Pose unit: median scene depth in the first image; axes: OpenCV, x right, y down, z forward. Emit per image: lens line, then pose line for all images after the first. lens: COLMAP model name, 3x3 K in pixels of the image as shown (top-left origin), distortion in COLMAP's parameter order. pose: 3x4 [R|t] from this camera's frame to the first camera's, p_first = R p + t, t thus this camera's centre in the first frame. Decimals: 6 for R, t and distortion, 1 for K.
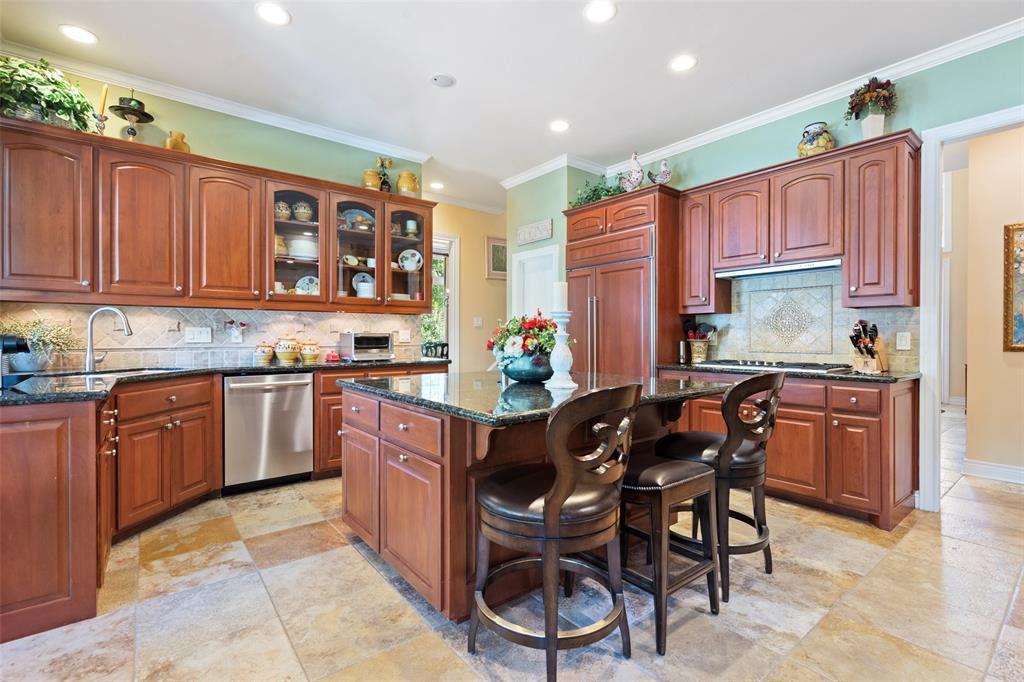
lens RADIAL K [[466.4, 0, 514.0], [0, 466.4, 339.3], [0, 0, 1]] dist [-0.001107, -0.000050]
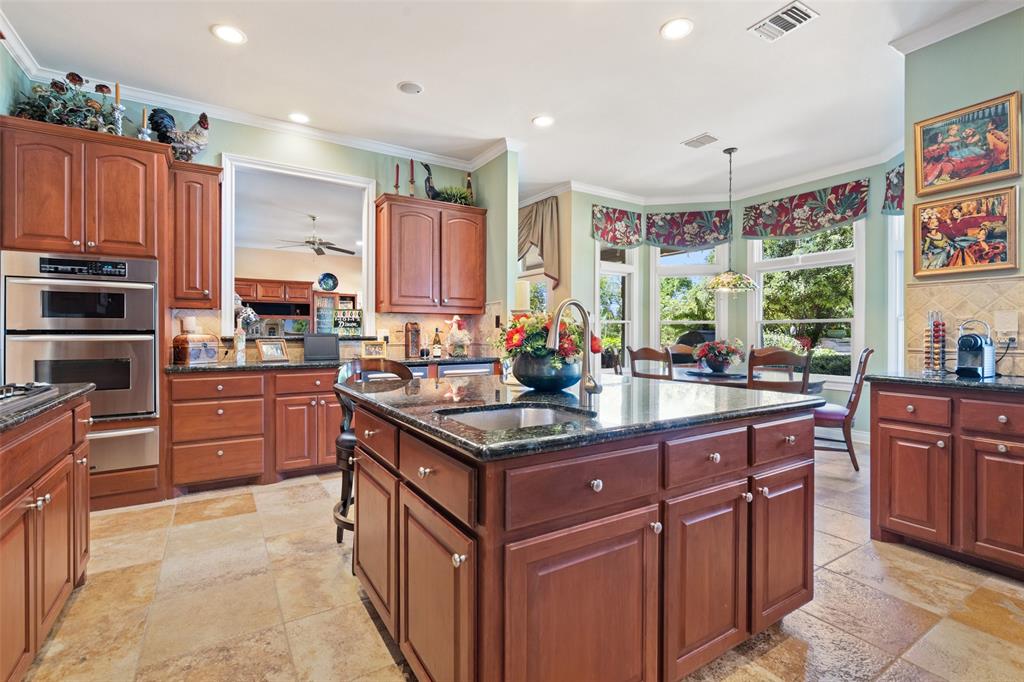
lens RADIAL K [[466.4, 0, 511.5], [0, 466.4, 334.7], [0, 0, 1]] dist [-0.001107, -0.000050]
pose [[-0.994463, -0.004139, 0.105004, 0.011843], [-0.003282, 0.999960, 0.008330, -0.012352], [-0.105034, 0.007939, -0.994437, 1.835129]]
